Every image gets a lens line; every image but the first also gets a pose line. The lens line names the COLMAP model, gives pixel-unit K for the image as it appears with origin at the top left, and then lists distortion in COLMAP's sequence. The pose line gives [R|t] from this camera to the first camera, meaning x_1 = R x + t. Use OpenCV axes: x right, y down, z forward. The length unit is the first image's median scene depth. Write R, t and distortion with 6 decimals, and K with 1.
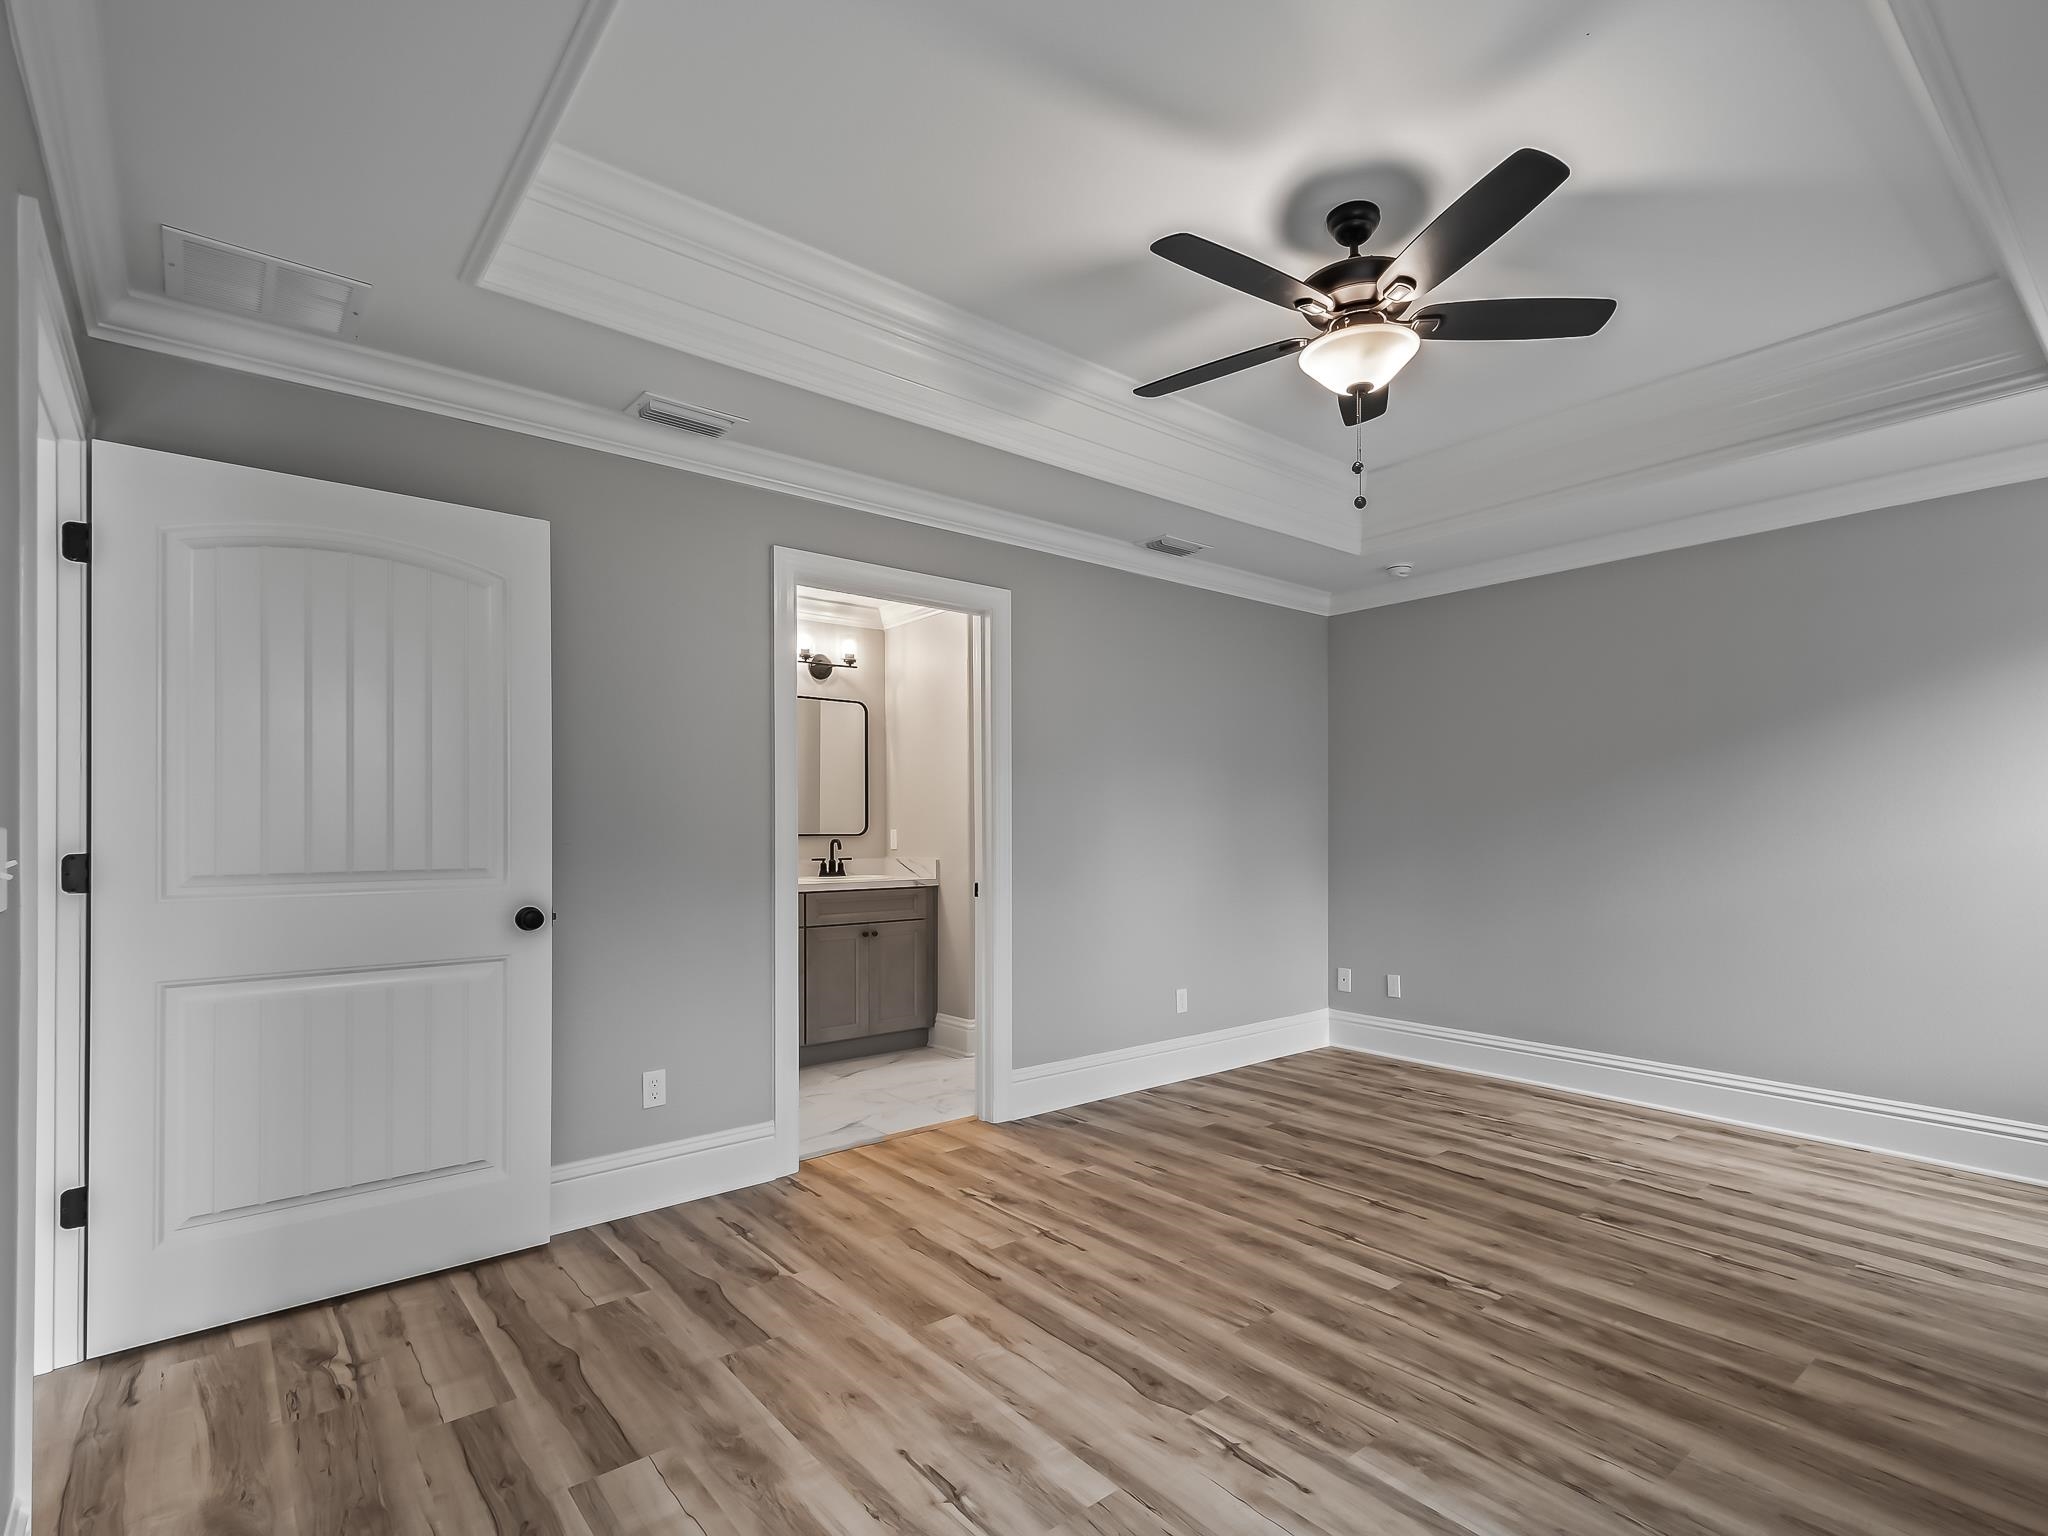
lens RADIAL K [[1012.3, 0, 1104.7], [0, 1012.3, 825.5], [0, 0, 1]] dist [0.020397, -0.001509]
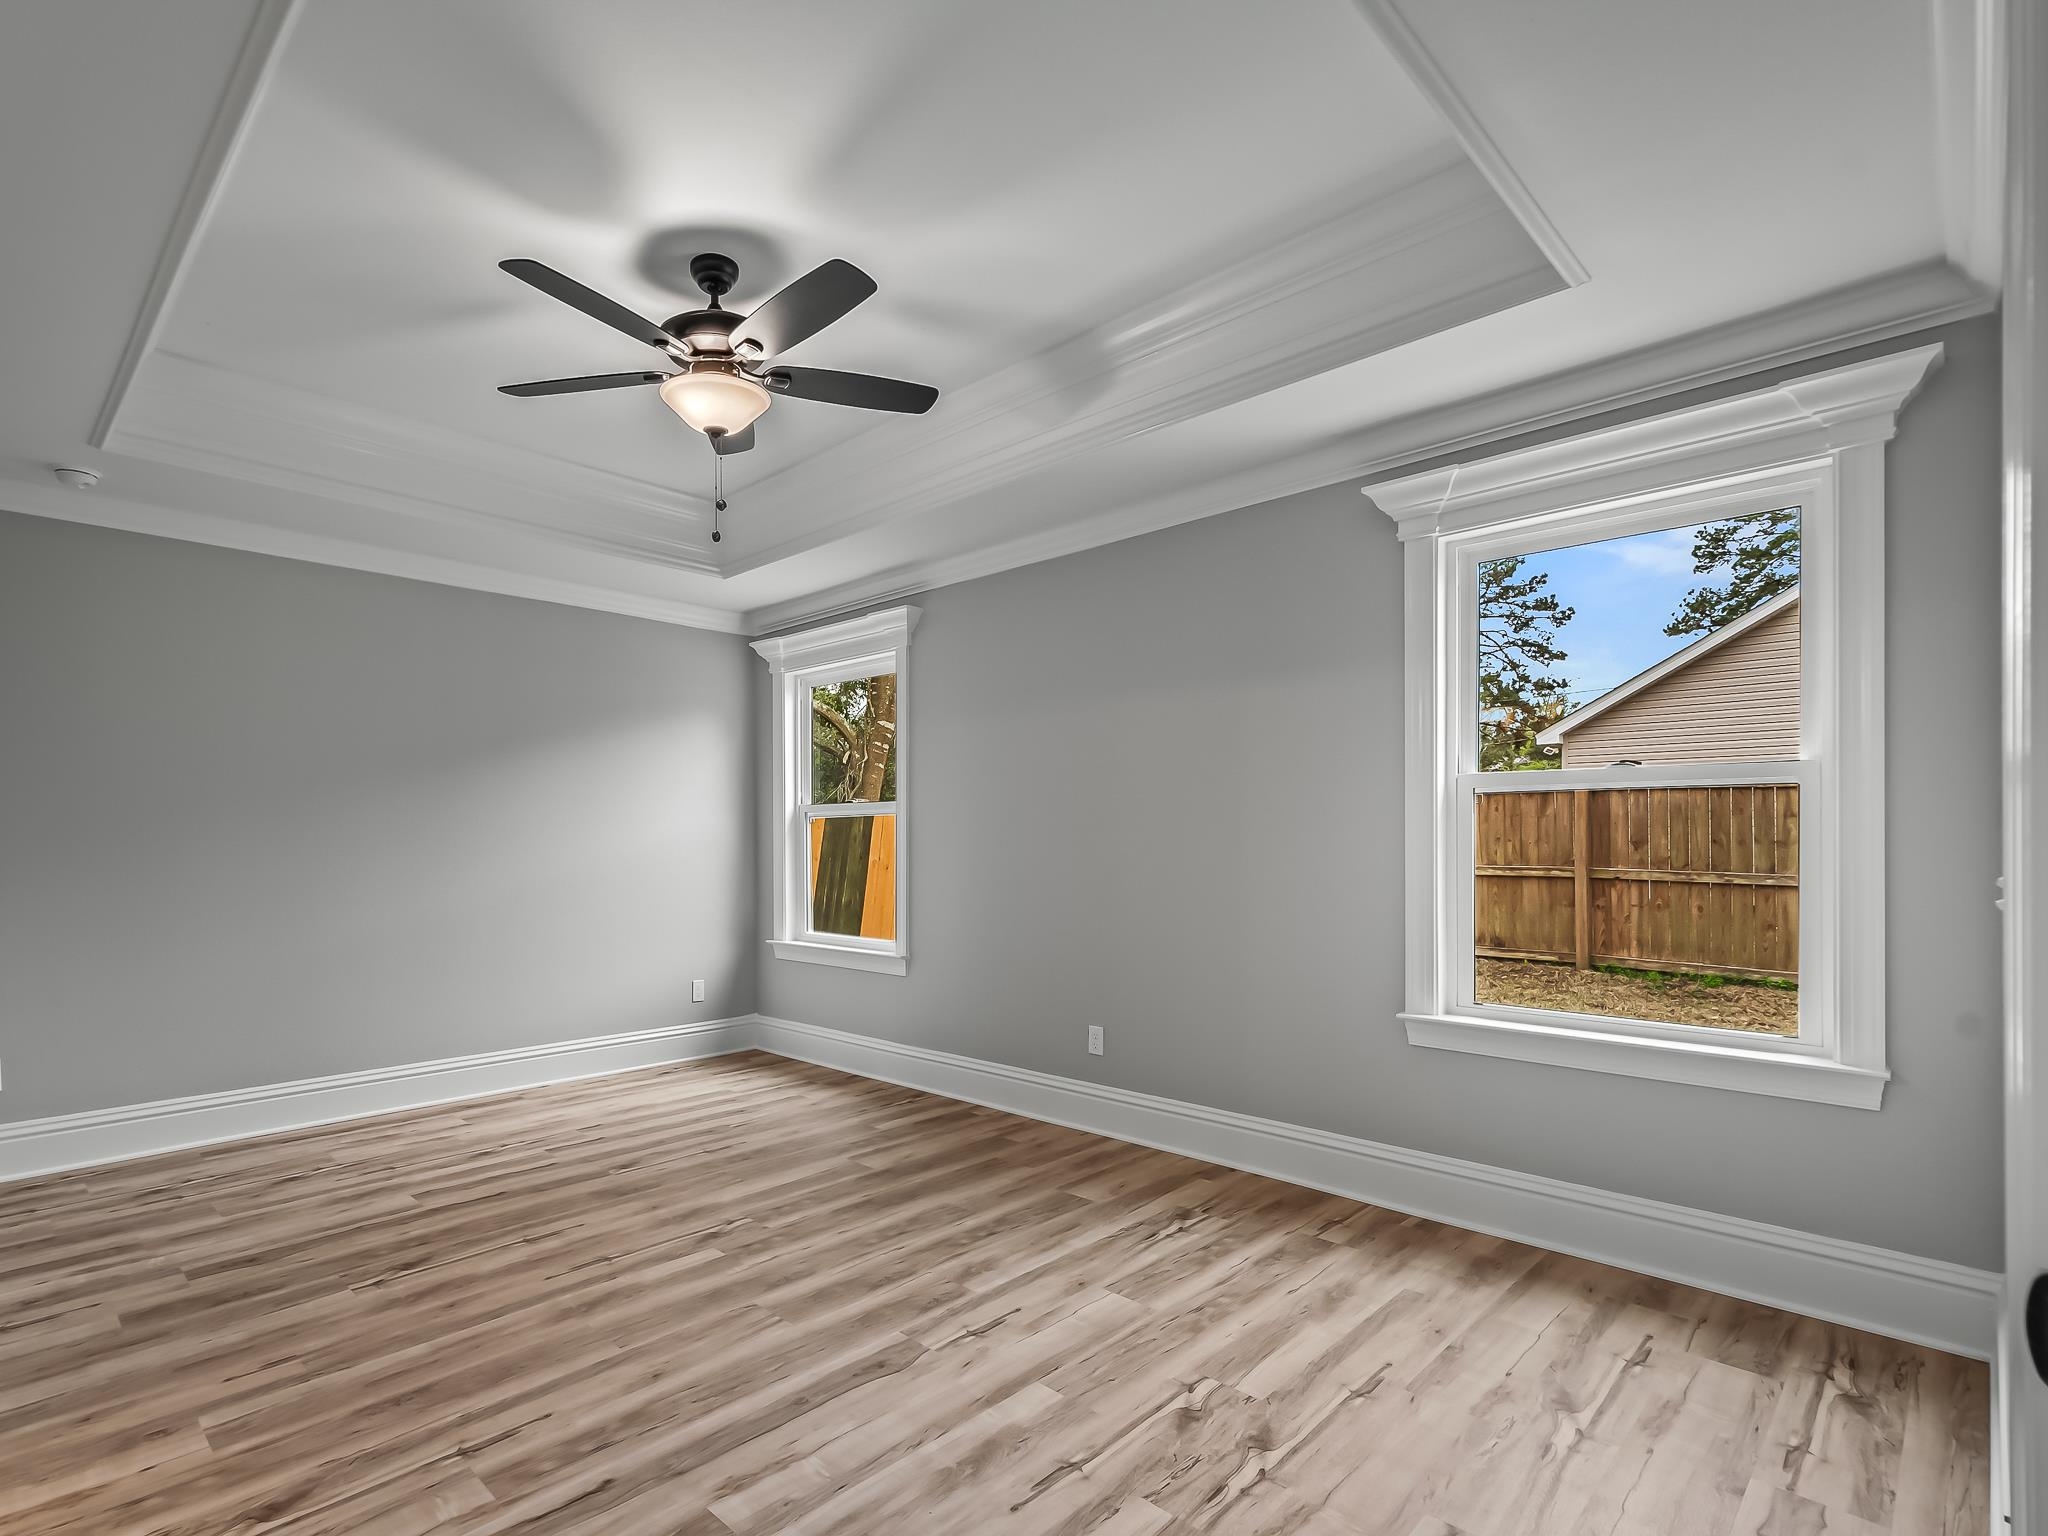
lens RADIAL K [[1008.0, 0, 911.5], [0, 1008.0, 836.6], [0, 0, 1]] dist [0.016203, -0.000569]
pose [[-0.034119, 0.005911, 0.999400, -0.751712], [0.000457, 0.999982, -0.005899, 0.007670], [-0.999418, 0.000256, -0.034121, 0.756814]]
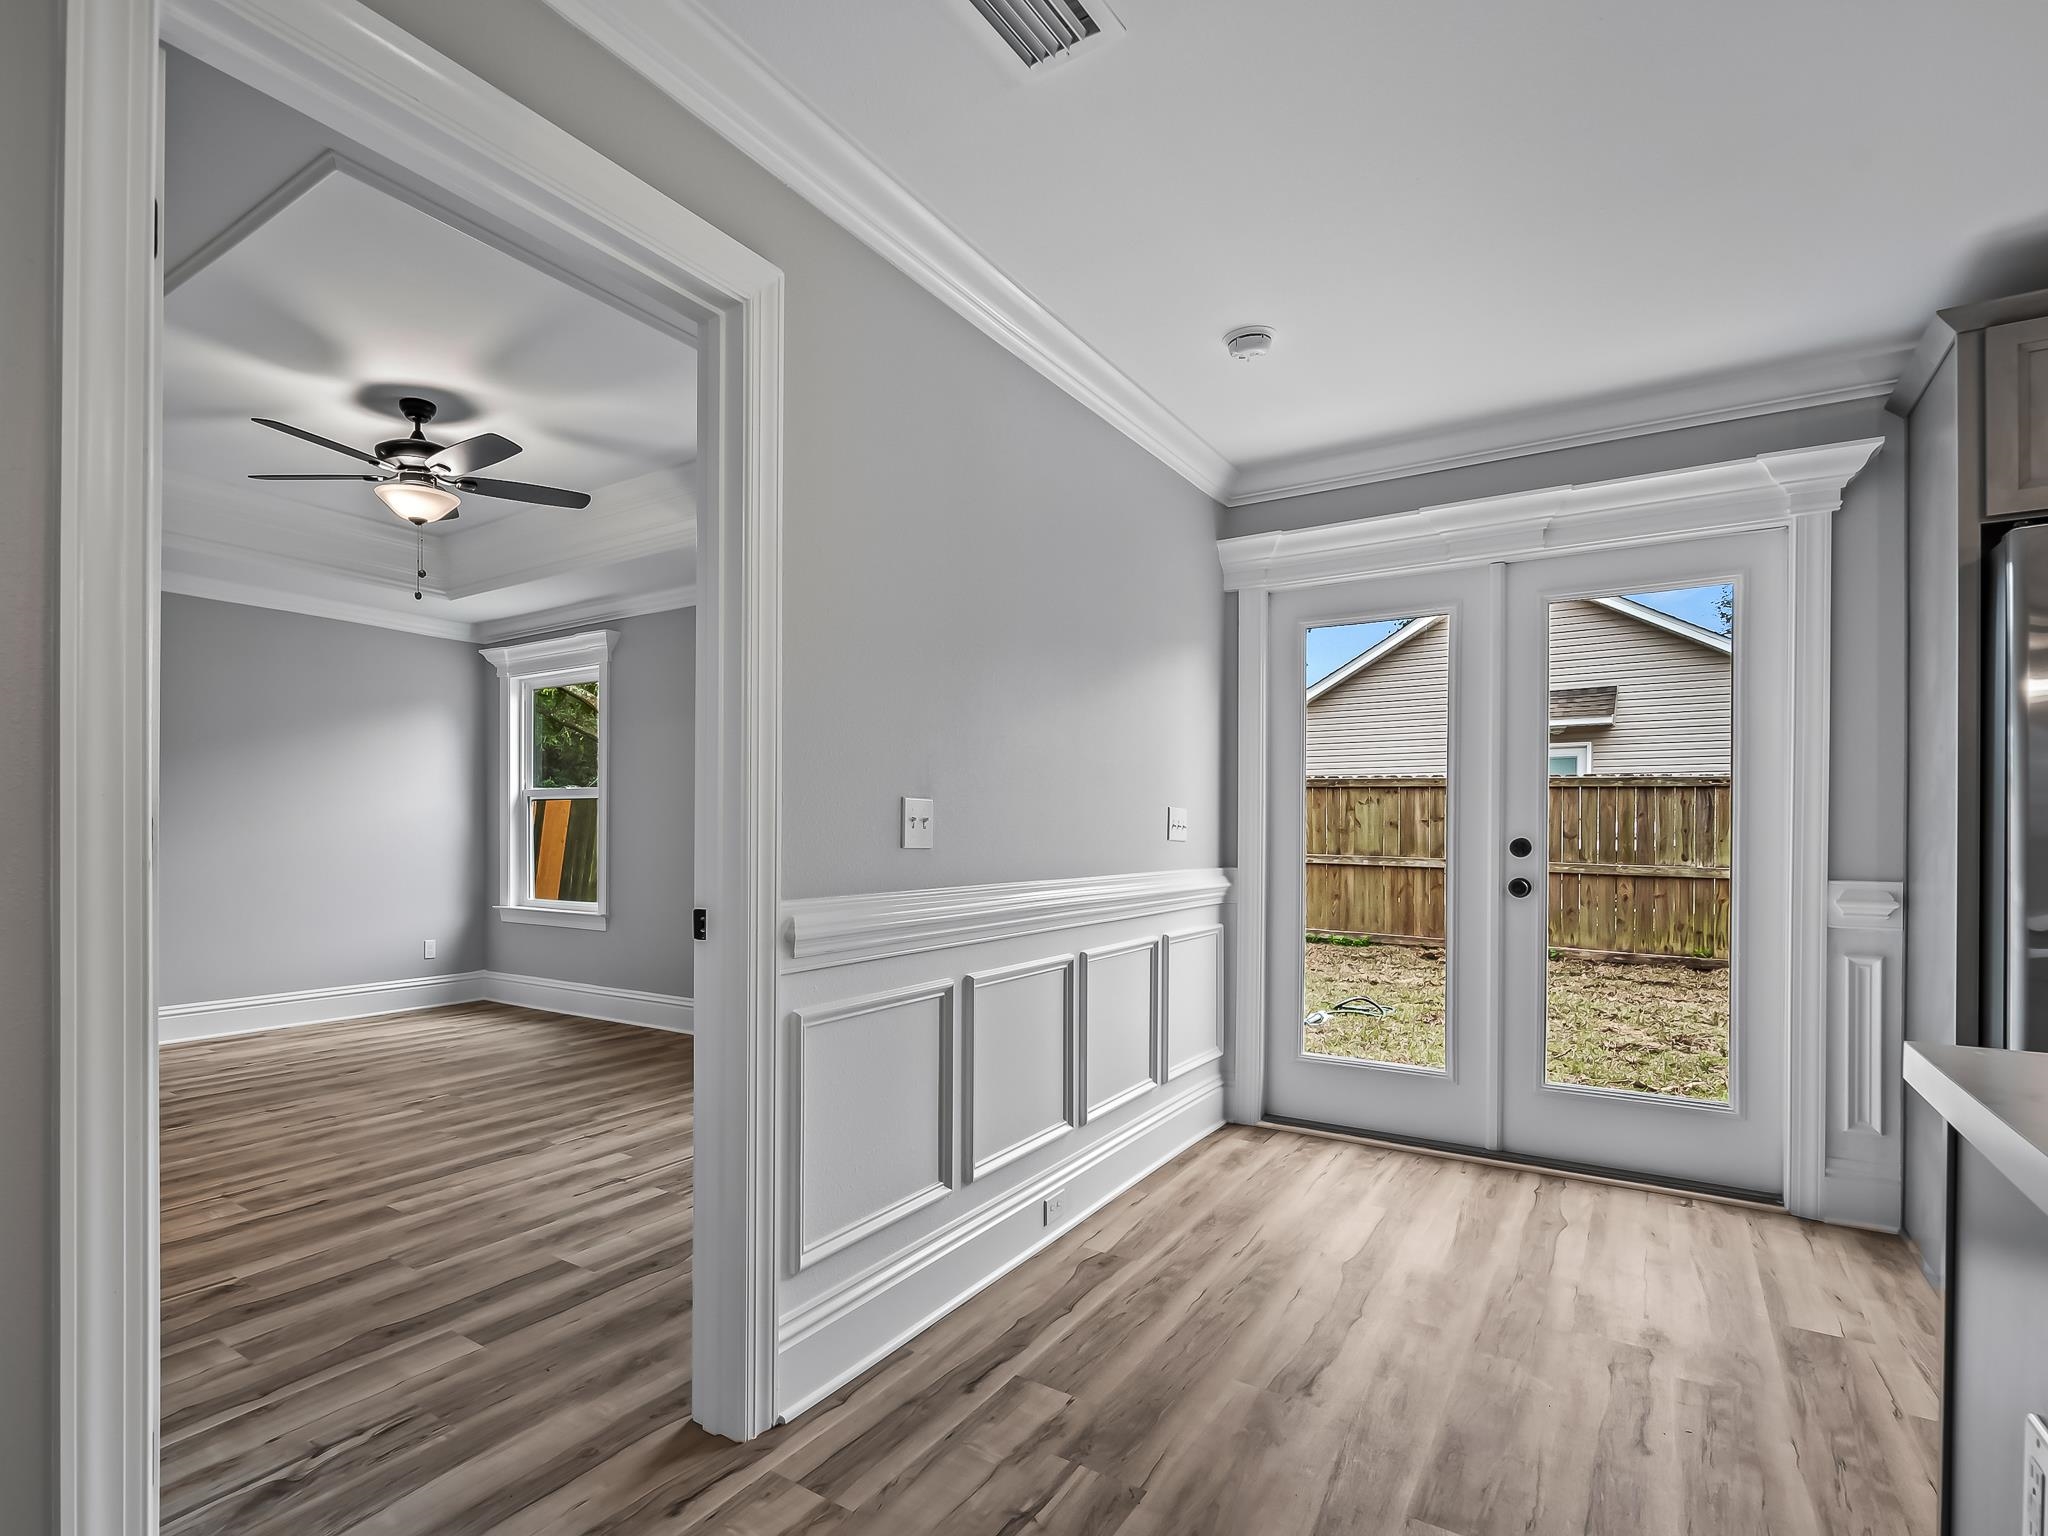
lens RADIAL K [[1040.3, 0, 902.0], [0, 1040.3, 834.2], [0, 0, 1]] dist [-0.000099, -0.000409]
pose [[-0.215255, -0.000786, 0.976558, -1.280827], [-0.005179, 0.999987, -0.000337, 0.030513], [-0.976544, -0.005130, -0.215256, 0.575687]]
